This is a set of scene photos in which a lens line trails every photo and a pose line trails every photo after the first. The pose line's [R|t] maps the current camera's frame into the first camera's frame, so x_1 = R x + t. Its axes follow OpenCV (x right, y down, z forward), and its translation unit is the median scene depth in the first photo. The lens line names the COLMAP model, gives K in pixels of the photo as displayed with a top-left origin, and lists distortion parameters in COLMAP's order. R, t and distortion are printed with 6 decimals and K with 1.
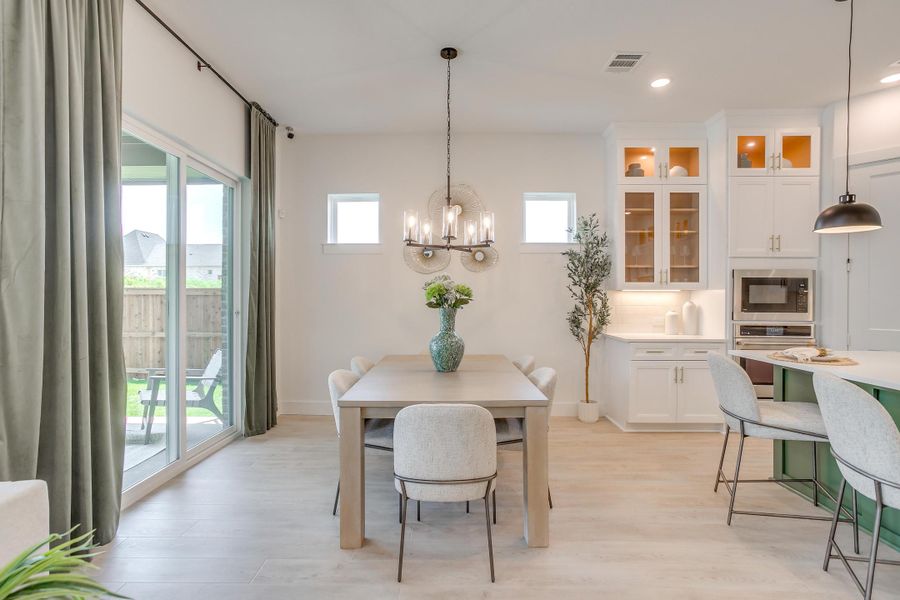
lens RADIAL K [[436.6, 0, 448.3], [0, 436.6, 295.5], [0, 0, 1]] dist [-0.052015, 0.032399]
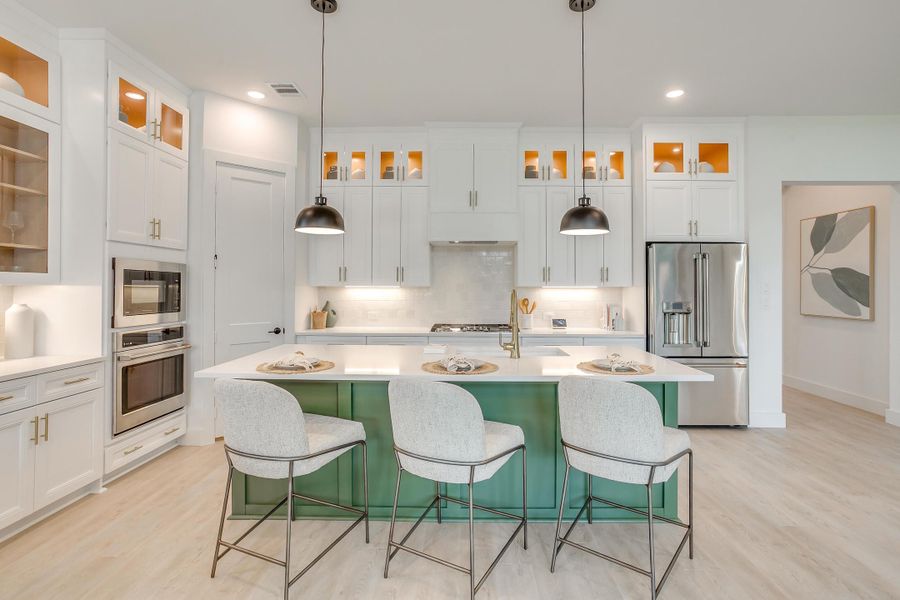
lens RADIAL K [[431.6, 0, 452.2], [0, 431.6, 286.2], [0, 0, 1]] dist [-0.020615, 0.000126]
pose [[-0.008597, -0.000244, 0.999963, -0.053787], [-0.005700, 0.999984, 0.000195, -0.016080], [-0.999947, -0.005699, -0.008599, 0.428000]]
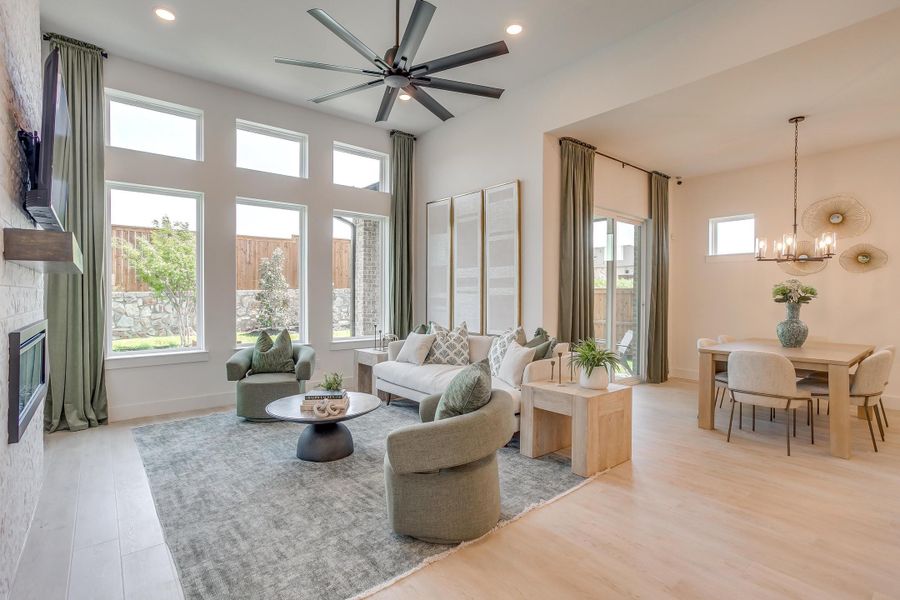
lens RADIAL K [[438.7, 0, 446.0], [0, 438.7, 300.5], [0, 0, 1]] dist [-0.052754, 0.035543]
pose [[0.648851, 0.012697, -0.760810, 0.248132], [-0.001484, 0.999880, 0.015421, 0.001389], [0.760914, -0.008877, 0.648792, -0.569300]]
